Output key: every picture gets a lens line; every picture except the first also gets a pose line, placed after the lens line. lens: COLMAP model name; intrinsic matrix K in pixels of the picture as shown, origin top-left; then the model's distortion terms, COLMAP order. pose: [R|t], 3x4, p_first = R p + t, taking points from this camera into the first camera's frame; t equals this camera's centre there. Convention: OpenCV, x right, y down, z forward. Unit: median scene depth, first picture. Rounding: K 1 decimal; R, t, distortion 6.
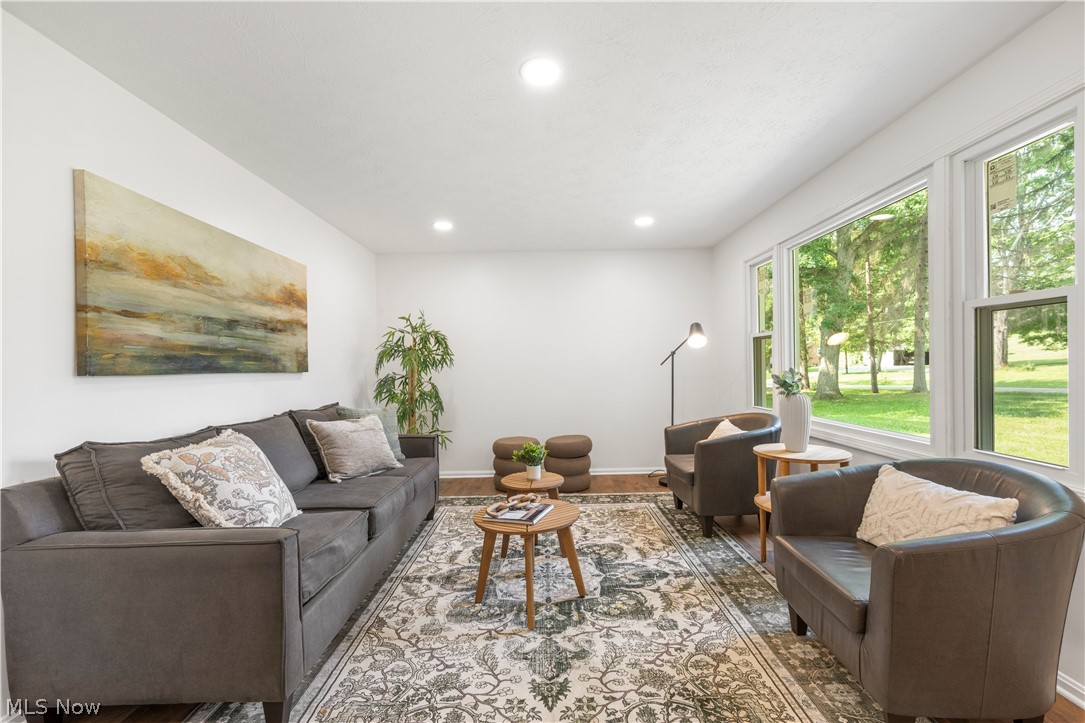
lens RADIAL K [[437.3, 0, 543.5], [0, 437.3, 363.9], [0, 0, 1]] dist [0.000530, -0.000006]
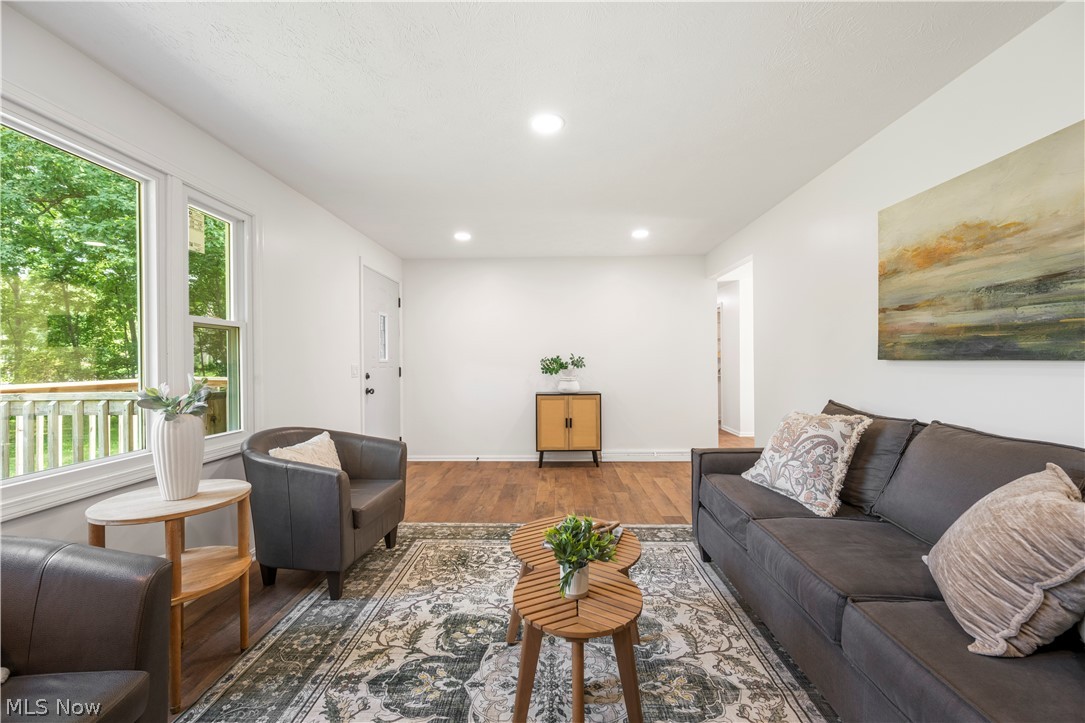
lens RADIAL K [[437.3, 0, 543.7], [0, 437.3, 361.7], [0, 0, 1]] dist [0.000530, -0.000006]
pose [[-0.999310, 0.026295, 0.026244, -0.009234], [0.026319, 0.999653, 0.000582, 0.003574], [-0.026219, 0.001273, -0.999655, 1.920180]]
